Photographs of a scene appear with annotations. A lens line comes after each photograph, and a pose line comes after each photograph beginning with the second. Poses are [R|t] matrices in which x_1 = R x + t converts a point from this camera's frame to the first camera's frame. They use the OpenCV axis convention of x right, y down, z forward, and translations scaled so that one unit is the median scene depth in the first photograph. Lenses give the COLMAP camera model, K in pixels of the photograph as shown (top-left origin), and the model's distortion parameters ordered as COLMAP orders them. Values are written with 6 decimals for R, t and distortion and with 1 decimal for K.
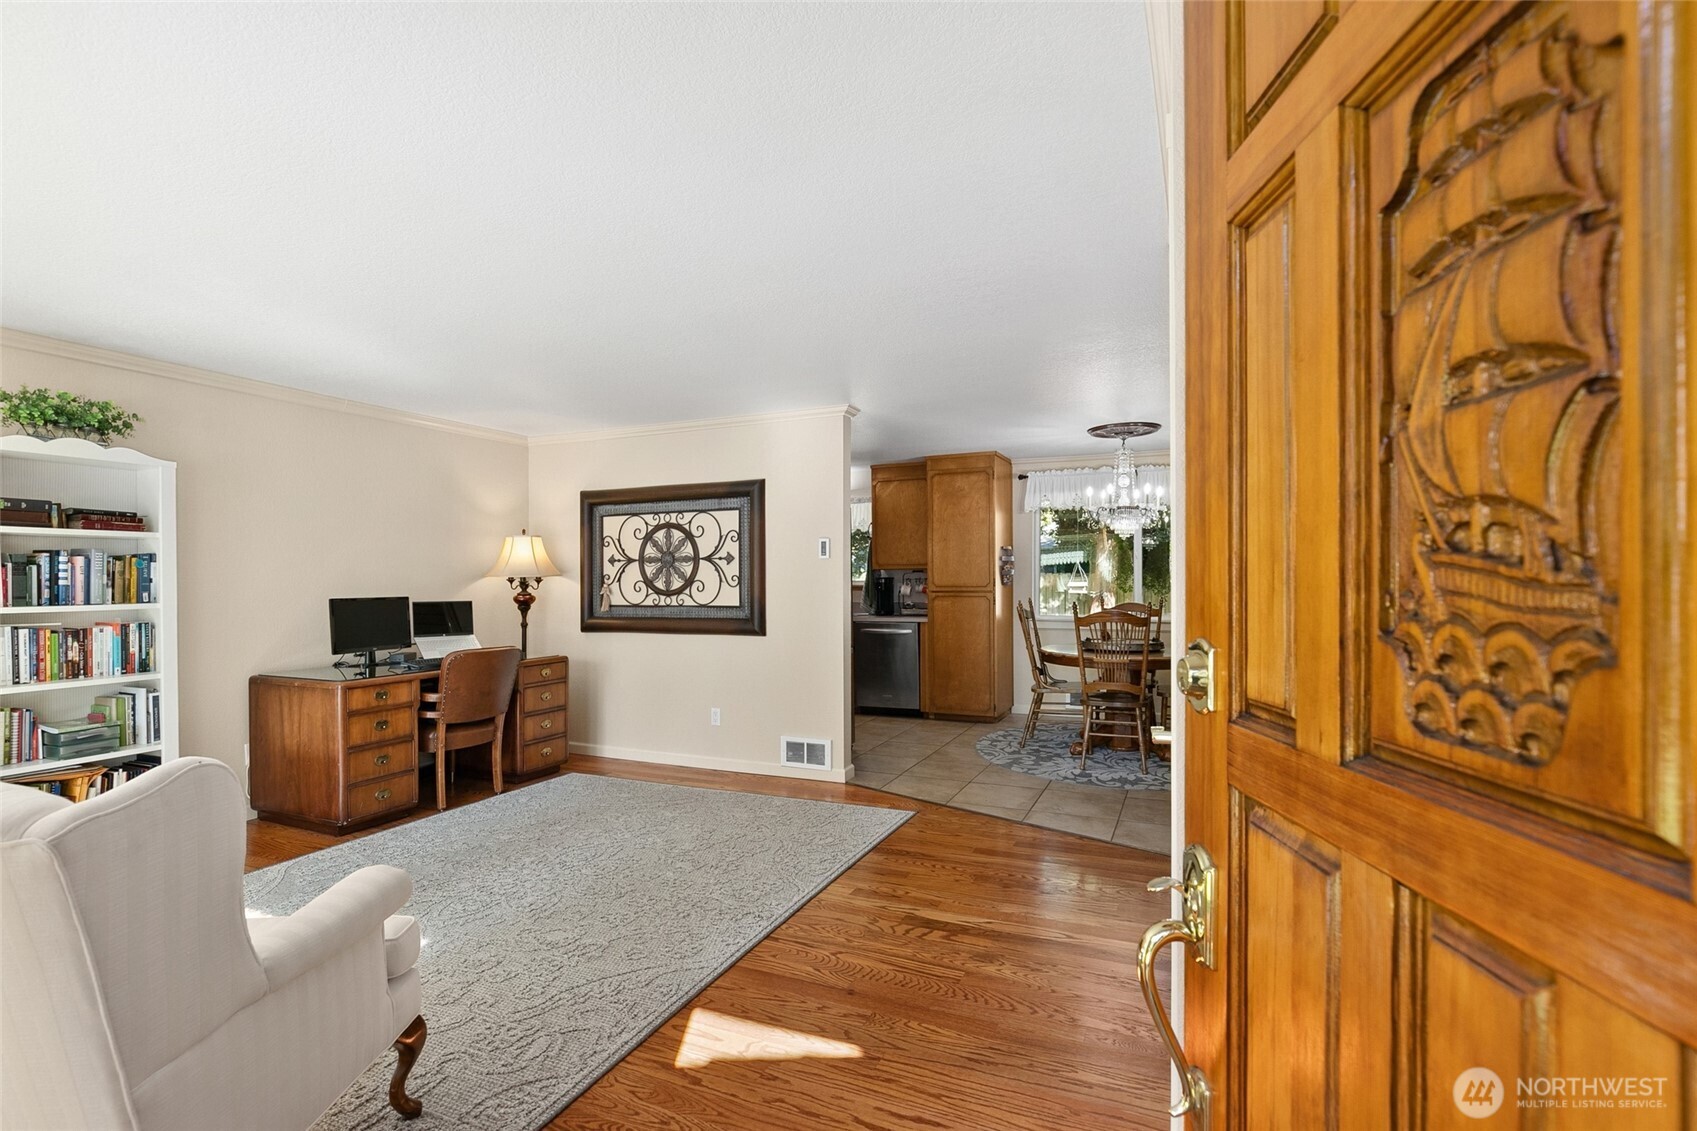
lens RADIAL K [[797.7, 0, 859.4], [0, 797.7, 584.2], [0, 0, 1]] dist [-0.004224, -0.000238]
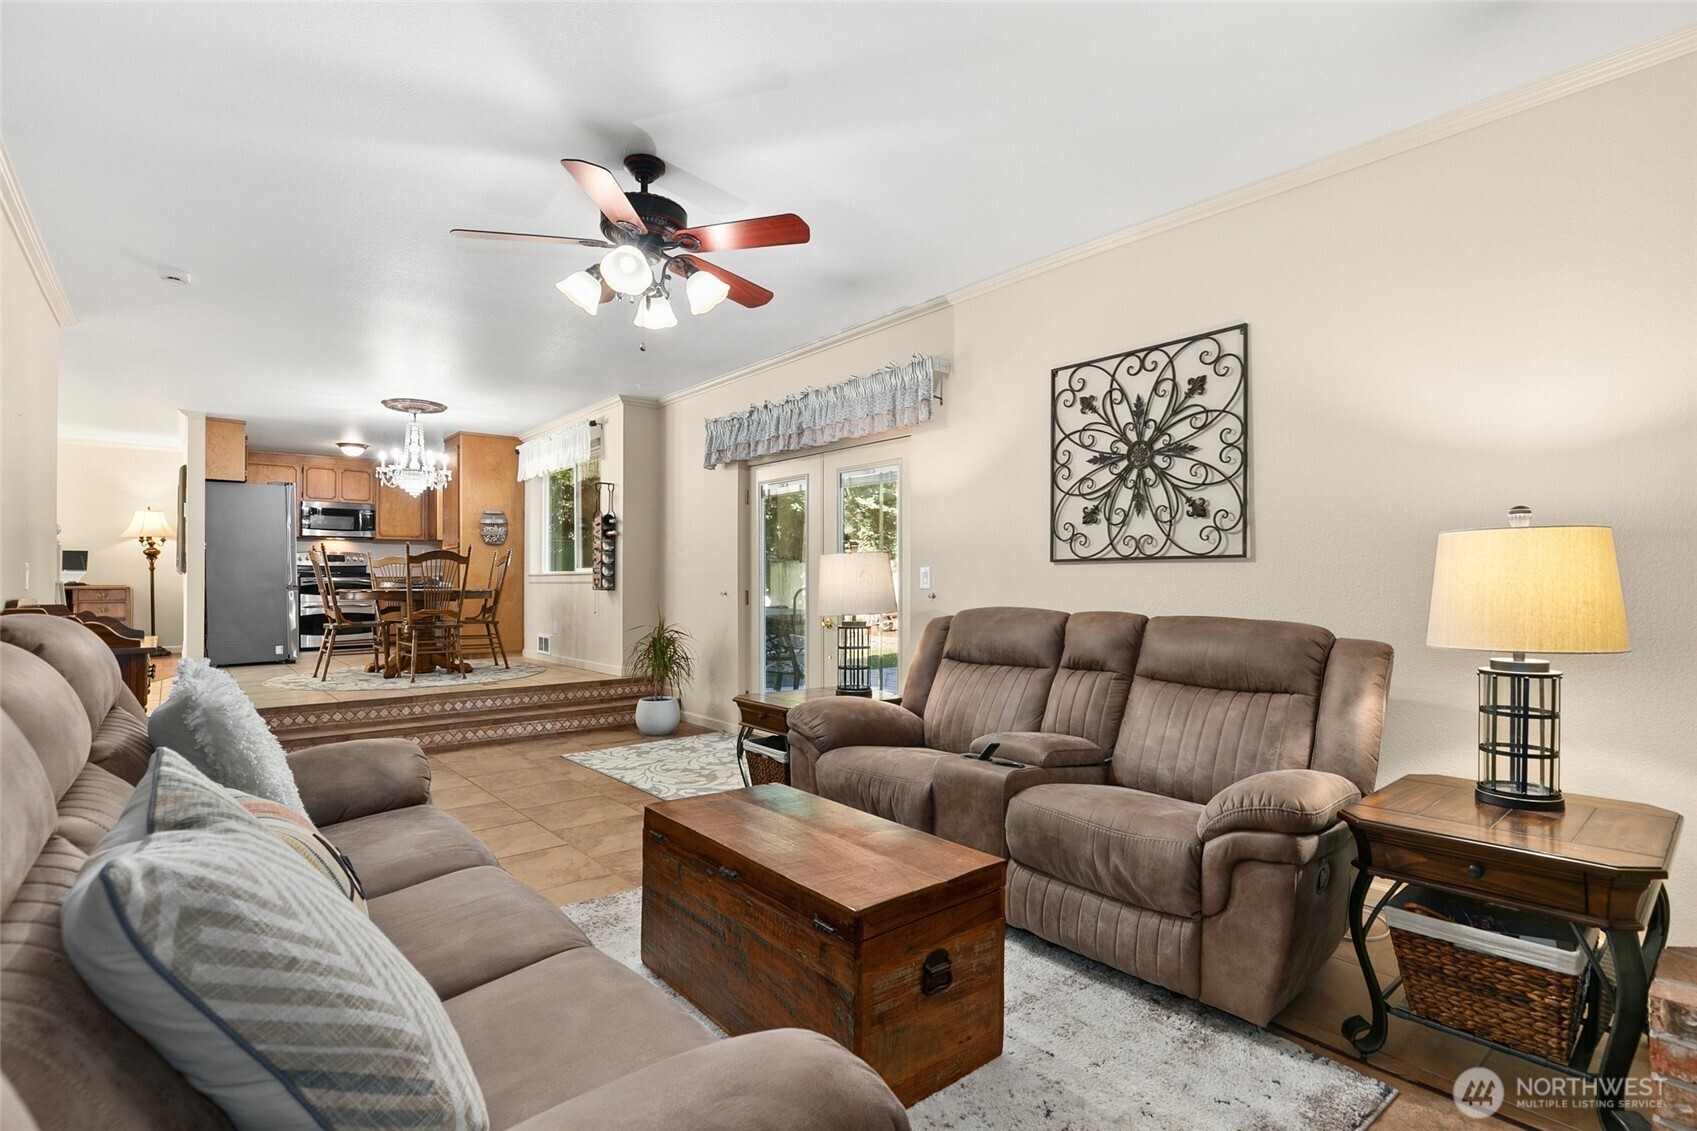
lens RADIAL K [[820.7, 0, 856.1], [0, 820.7, 582.2], [0, 0, 1]] dist [-0.018636, 0.005233]
pose [[0.894070, 0.004453, -0.447904, 2.025288], [-0.010058, 0.999898, -0.010136, 0.105600], [0.447813, 0.013567, 0.894024, 0.257747]]
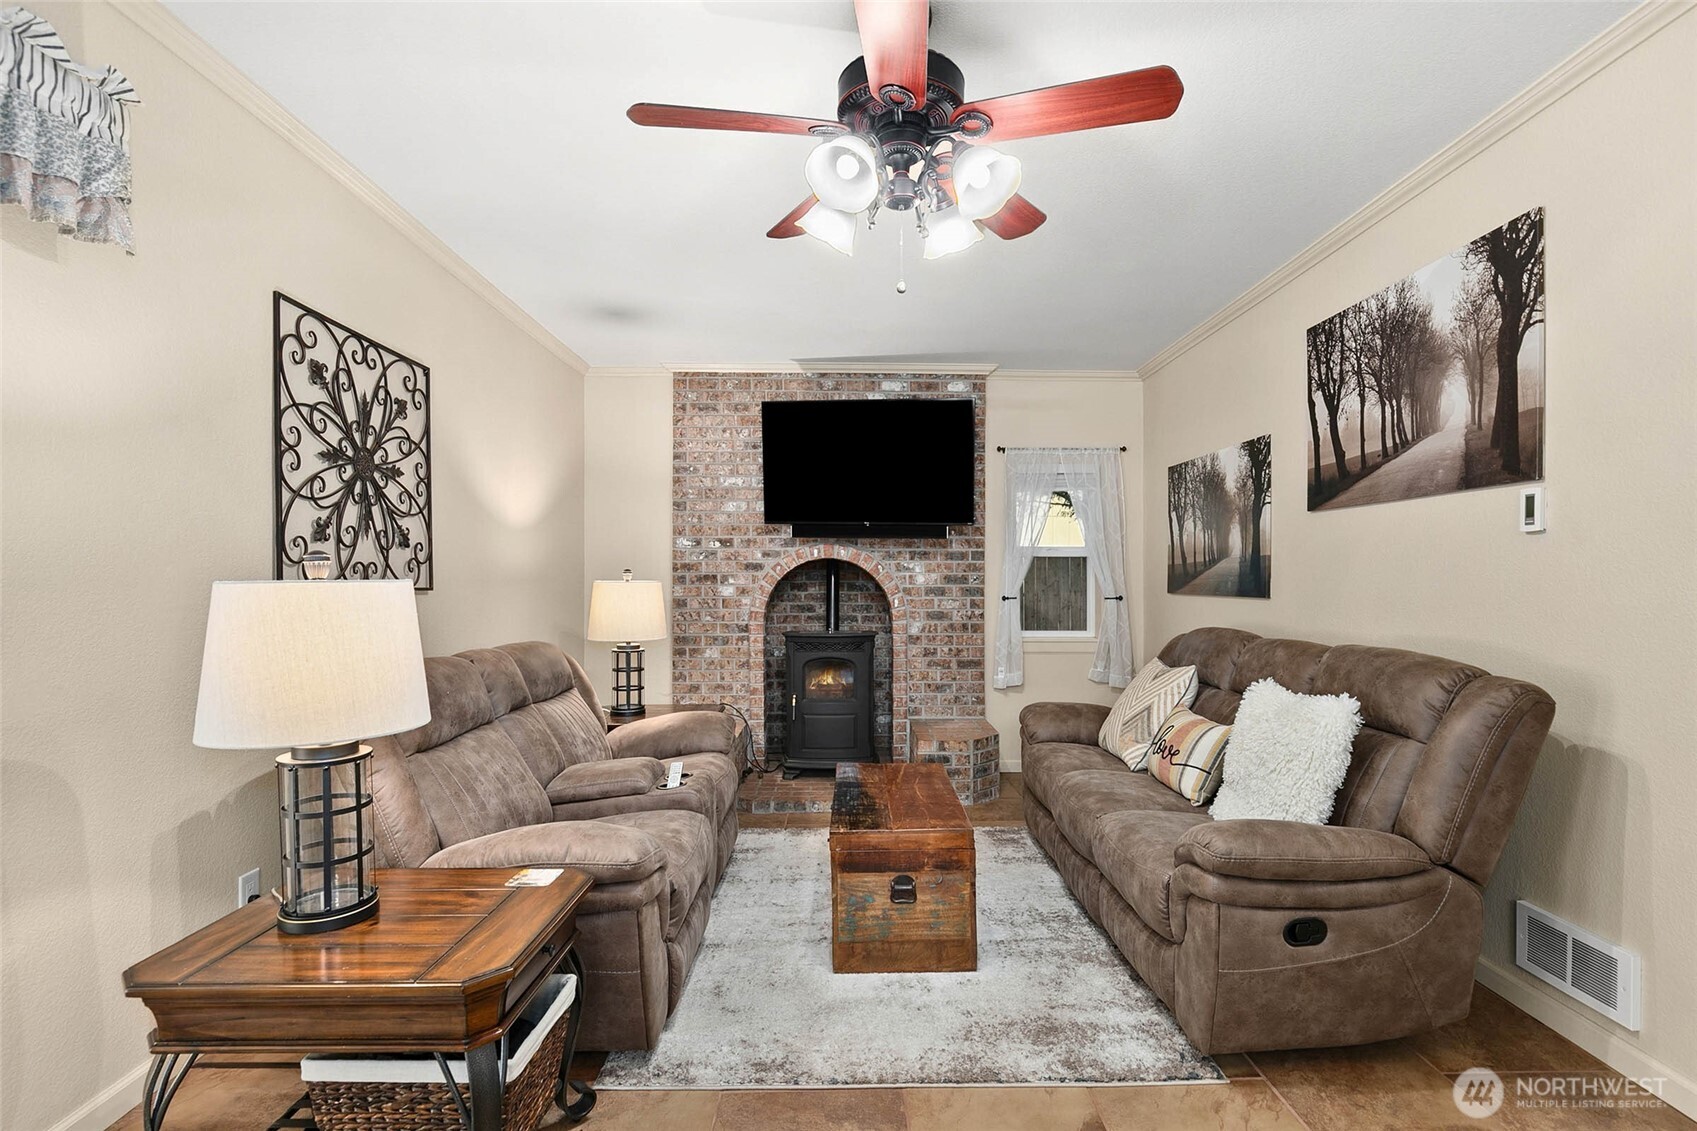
lens RADIAL K [[820.7, 0, 856.1], [0, 820.7, 582.2], [0, 0, 1]] dist [-0.018636, 0.005233]
pose [[-0.406372, 0.002073, 0.913705, 1.095192], [0.012695, 0.999914, 0.003377, 0.065952], [-0.913619, 0.012971, -0.406364, 1.048563]]
